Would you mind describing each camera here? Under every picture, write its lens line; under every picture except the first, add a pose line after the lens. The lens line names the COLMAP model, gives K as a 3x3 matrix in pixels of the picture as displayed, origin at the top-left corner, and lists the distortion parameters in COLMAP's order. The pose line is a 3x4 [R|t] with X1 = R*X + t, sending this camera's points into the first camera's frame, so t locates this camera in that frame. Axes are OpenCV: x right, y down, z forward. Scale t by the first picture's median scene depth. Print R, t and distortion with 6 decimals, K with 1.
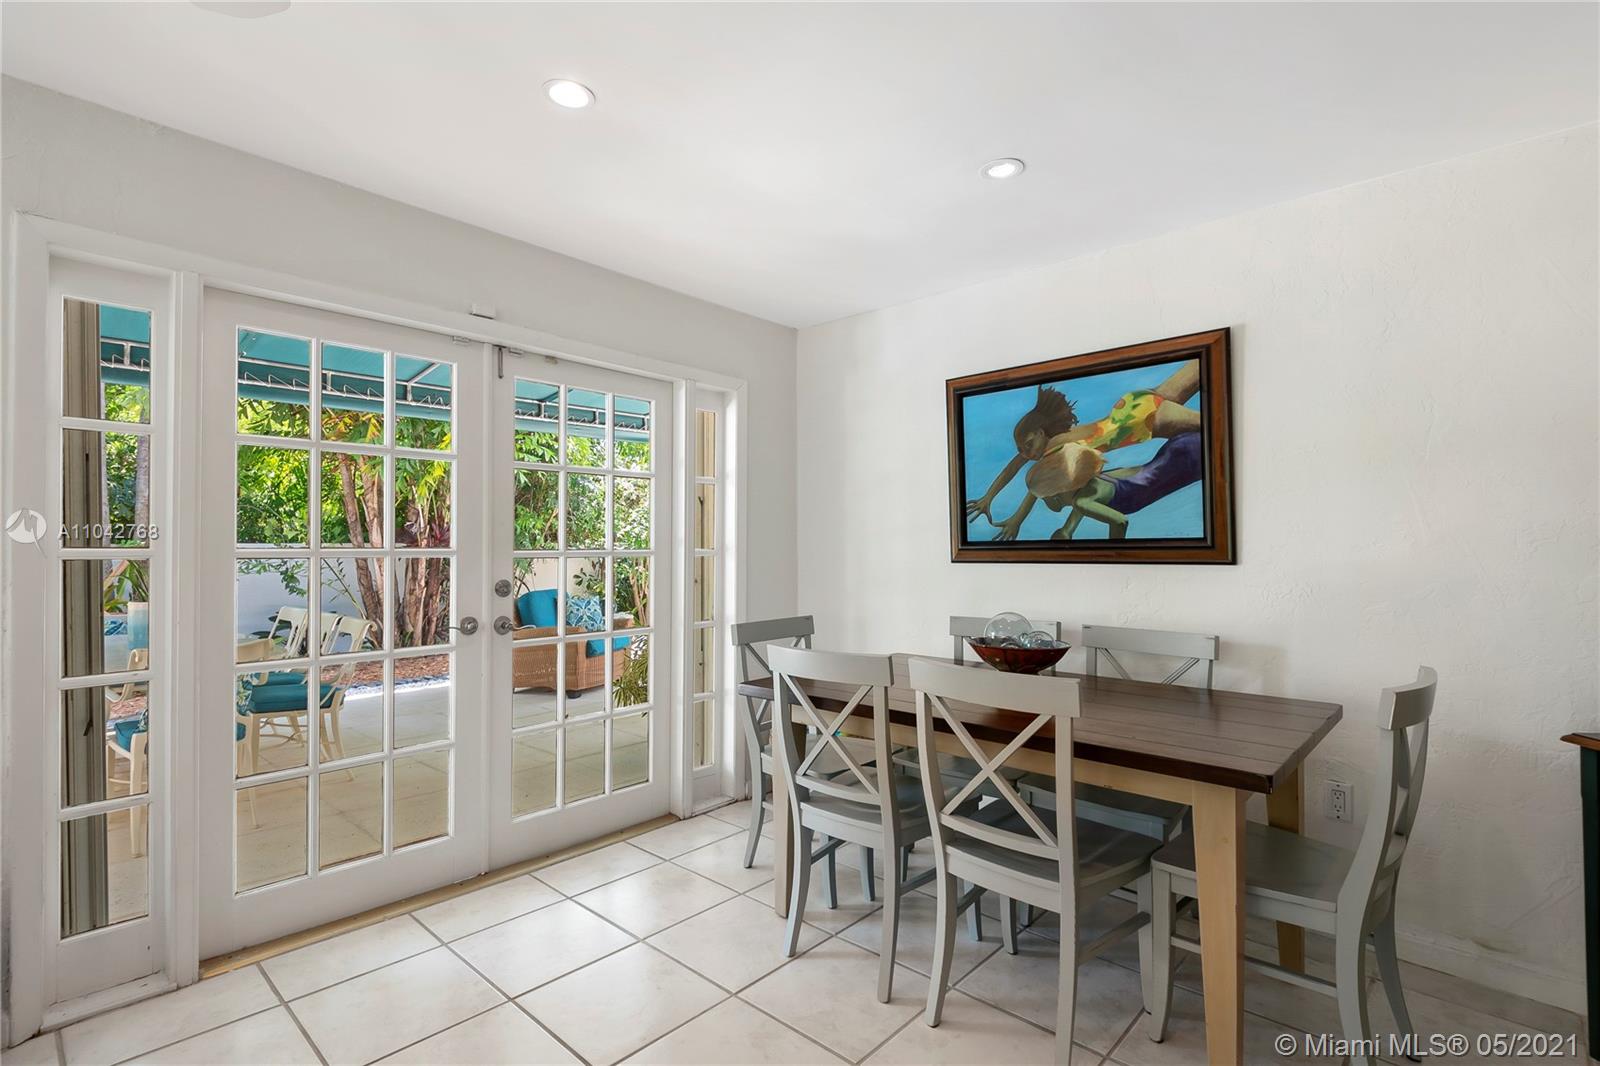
lens RADIAL K [[752.6, 0, 803.1], [0, 752.6, 534.9], [0, 0, 1]] dist [-0.008192, -0.005004]
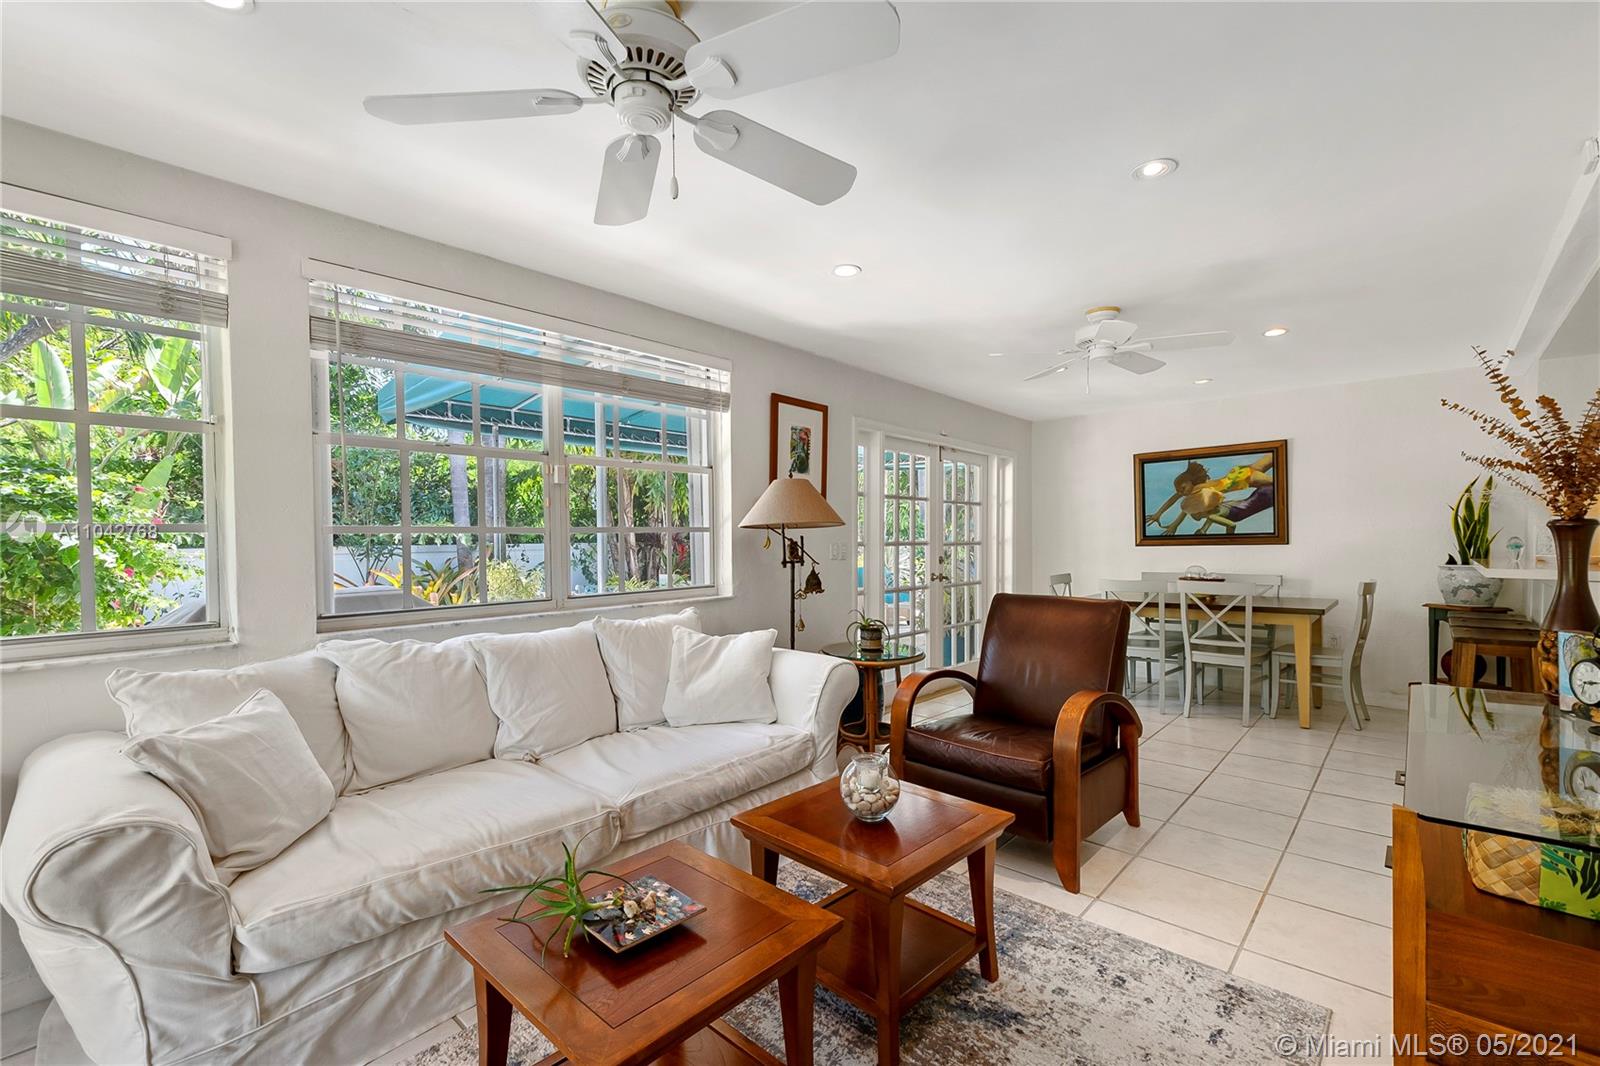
lens RADIAL K [[694.3, 0, 803.8], [0, 694.3, 553.5], [0, 0, 1]] dist [-0.008162, -0.003329]
pose [[0.999749, -0.014496, 0.017091, -1.306525], [0.013984, 0.999460, 0.029722, -0.020460], [-0.017512, -0.029476, 0.999412, -1.503531]]
